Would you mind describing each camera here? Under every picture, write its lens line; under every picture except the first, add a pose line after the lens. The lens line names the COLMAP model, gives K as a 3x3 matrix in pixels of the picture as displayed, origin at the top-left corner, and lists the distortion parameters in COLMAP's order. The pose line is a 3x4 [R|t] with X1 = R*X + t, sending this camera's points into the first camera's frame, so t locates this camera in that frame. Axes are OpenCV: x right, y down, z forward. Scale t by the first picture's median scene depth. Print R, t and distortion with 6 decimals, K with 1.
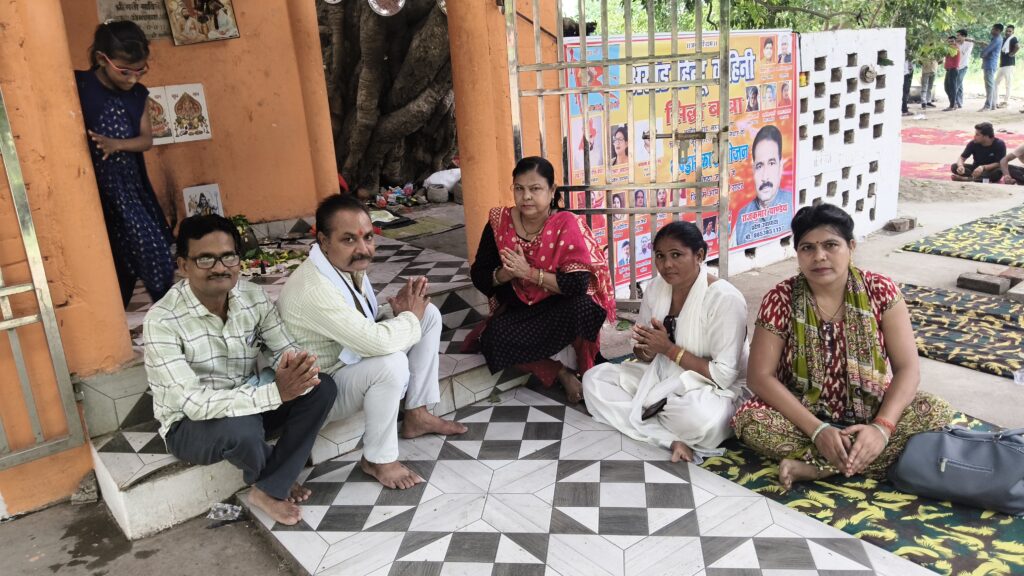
lens RADIAL K [[774.0, 0, 512.0], [0, 774.0, 288.0], [0, 0, 1]] dist [0.021066, -0.068025]
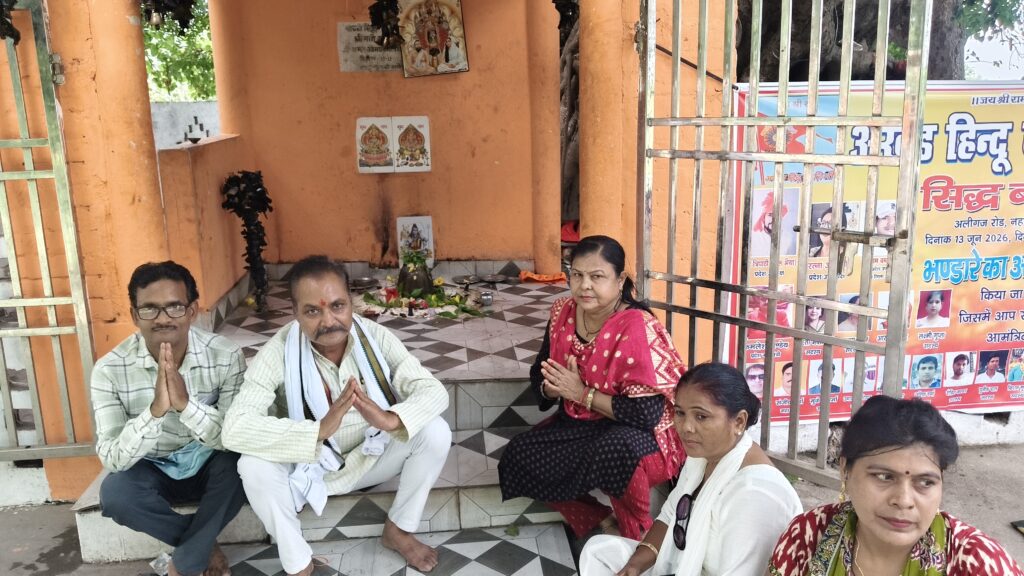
lens RADIAL K [[785.0, 0, 512.0], [0, 785.0, 288.0], [0, 0, 1]] dist [0.115651, -0.280111]
pose [[0.844135, 0.163613, -0.510555, 0.258605], [-0.182228, 0.983160, 0.013775, -0.082958], [0.504211, 0.081410, 0.859734, 0.205041]]
